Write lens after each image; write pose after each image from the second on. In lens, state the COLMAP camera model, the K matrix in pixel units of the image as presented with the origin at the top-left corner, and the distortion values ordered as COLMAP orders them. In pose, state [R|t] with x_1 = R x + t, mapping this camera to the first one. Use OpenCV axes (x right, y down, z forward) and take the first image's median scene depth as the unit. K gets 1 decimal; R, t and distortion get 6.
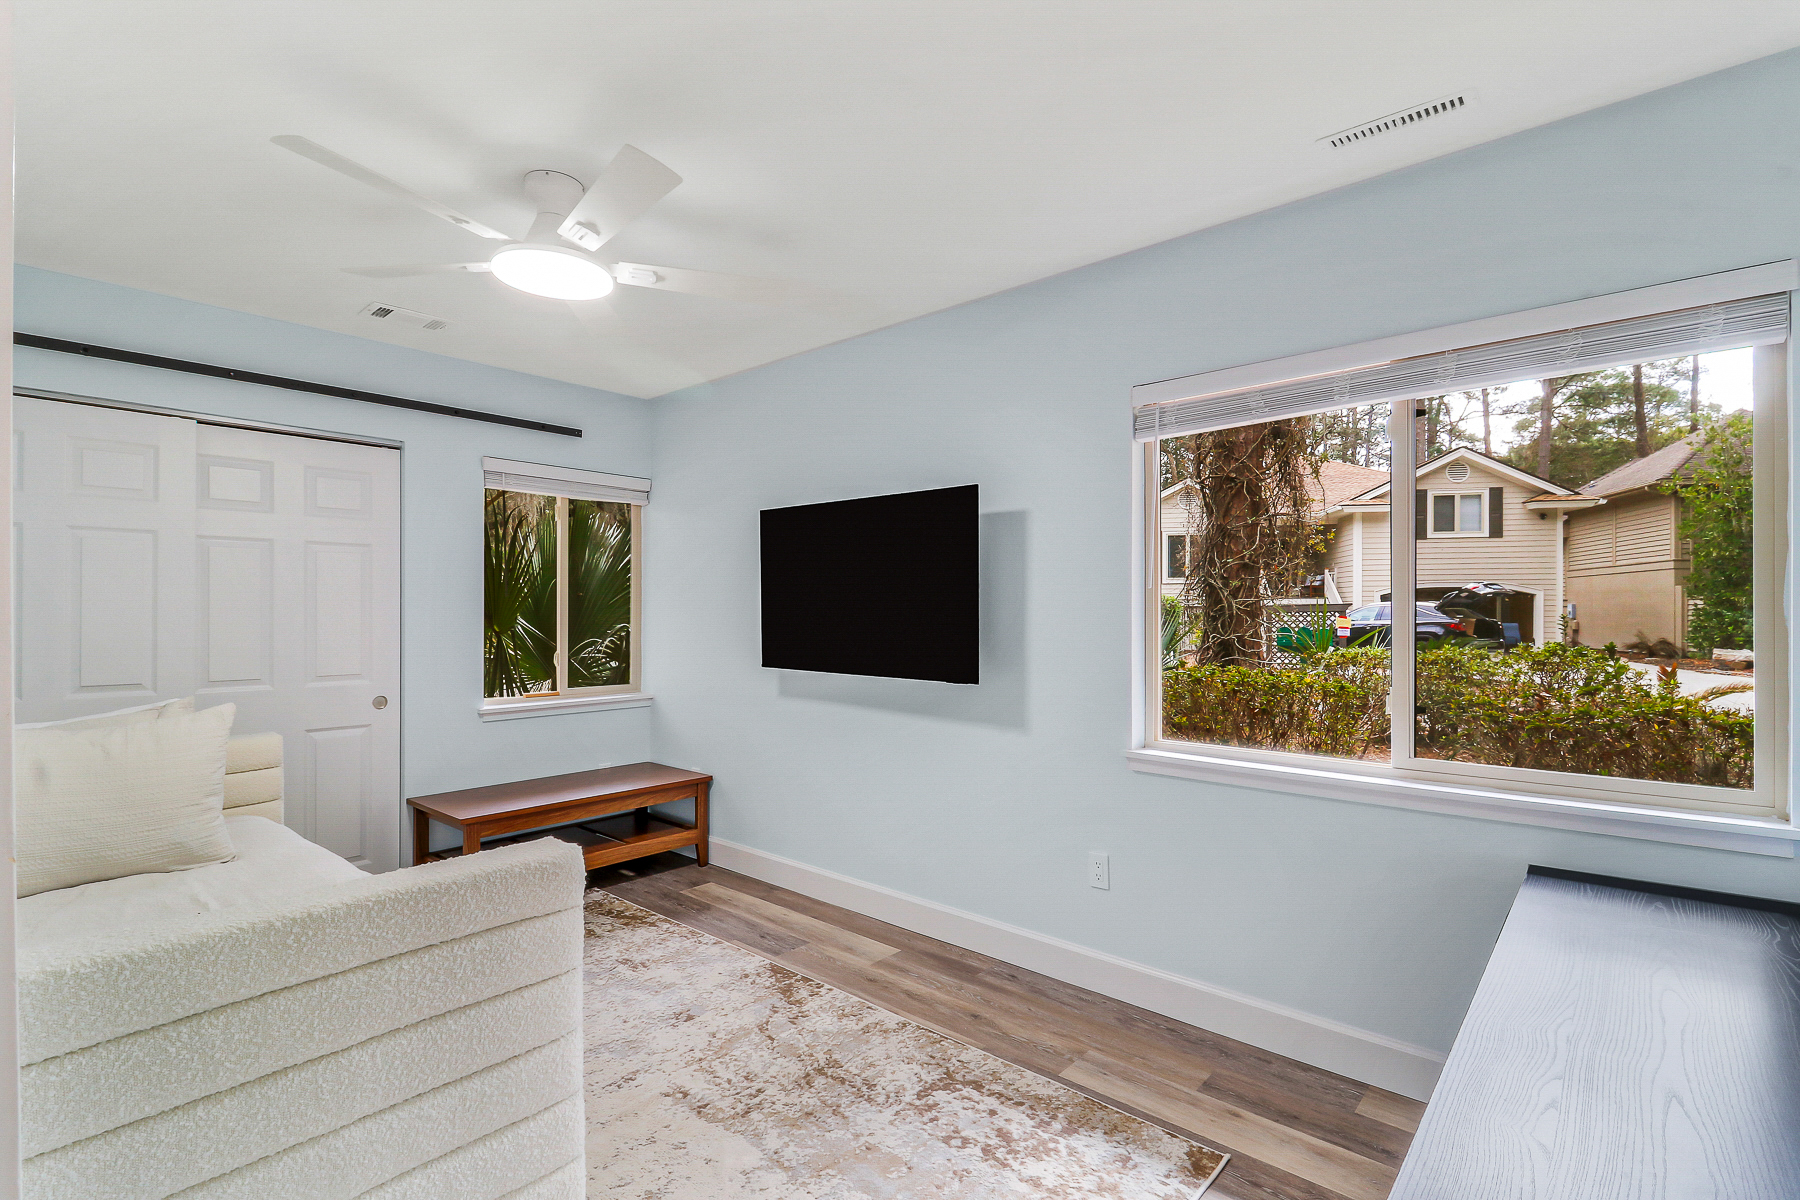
lens RADIAL K [[832.2, 0, 901.4], [0, 832.2, 613.7], [0, 0, 1]] dist [0.024816, -0.012919]
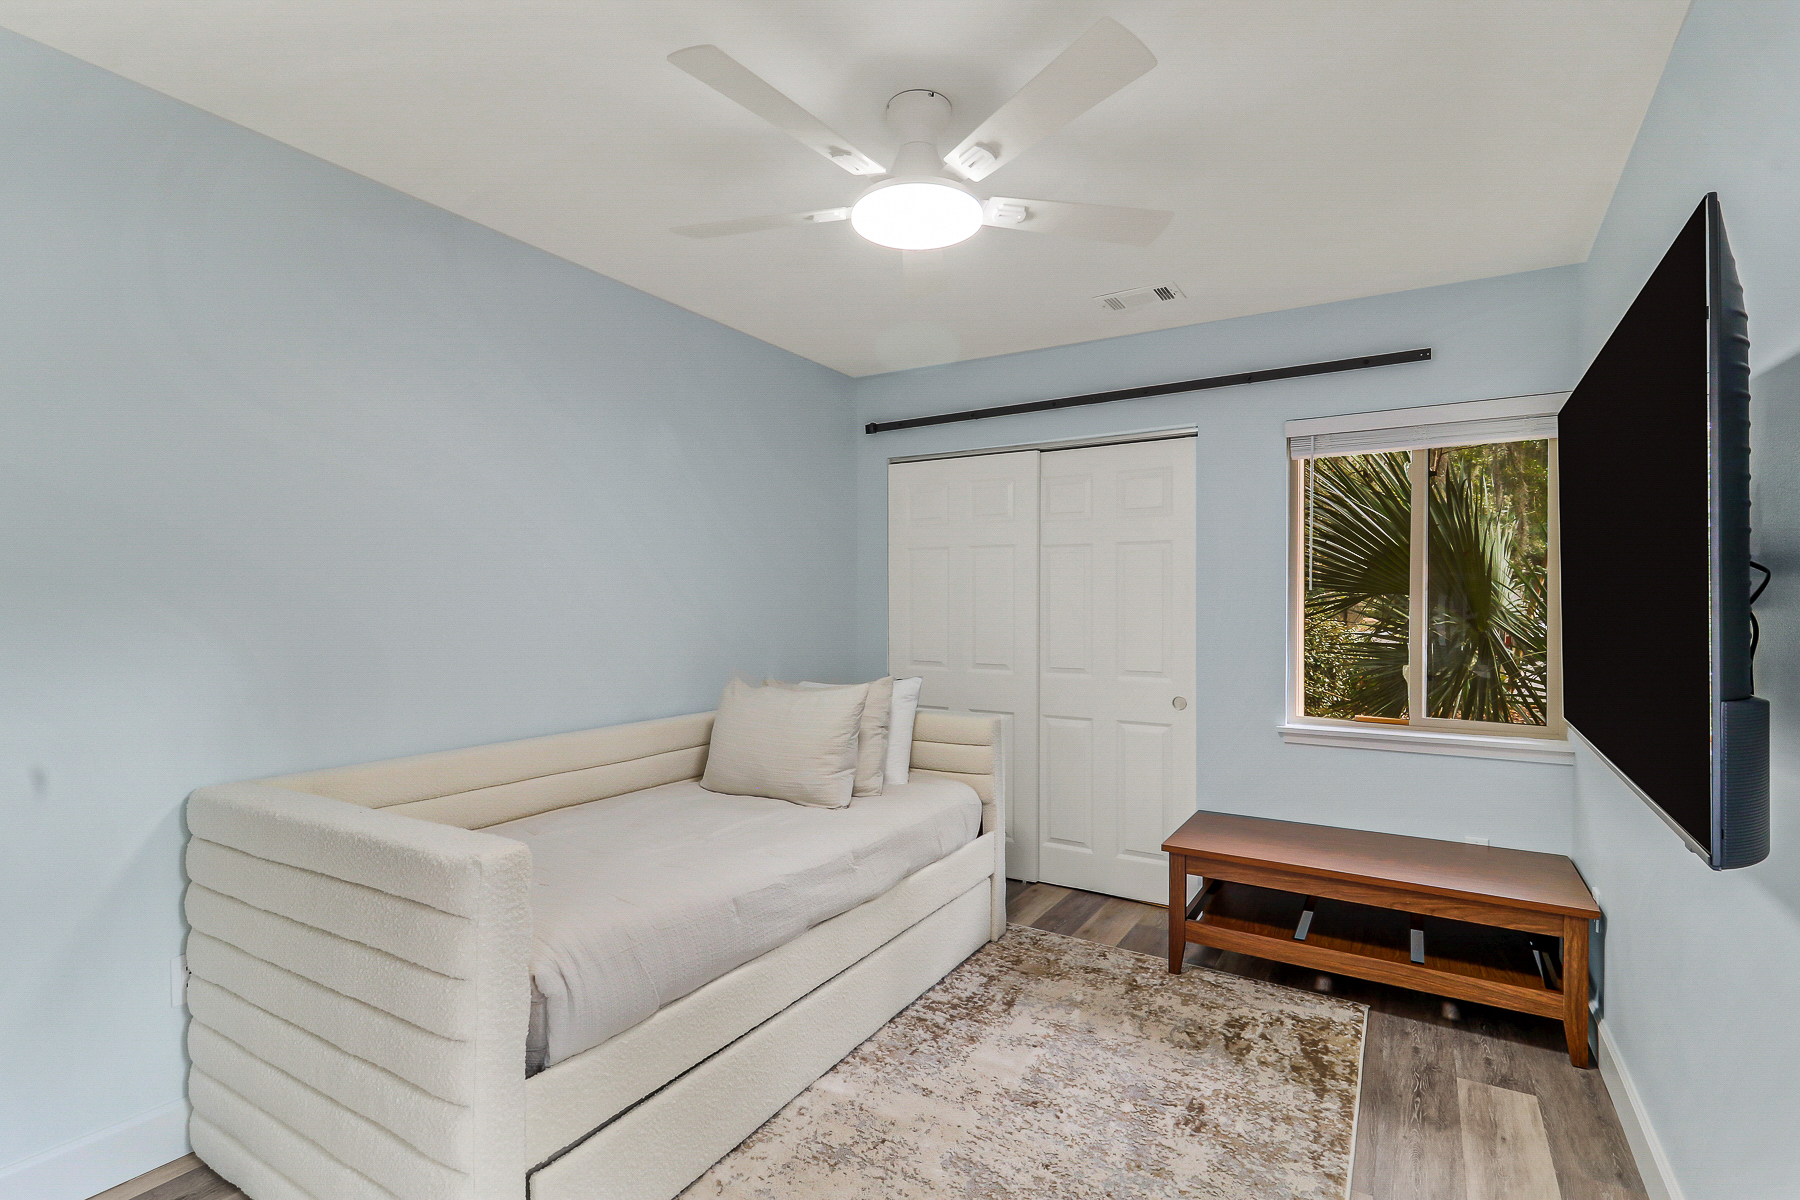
lens RADIAL K [[837.9, 0, 900.0], [0, 837.9, 600.0], [0, 0, 1]] dist [-0.000558, -0.000069]
pose [[0.189295, 0.000725, -0.981920, 0.264294], [-0.005000, 0.999987, -0.000226, -0.009899], [0.981908, 0.004952, 0.189296, 0.515225]]
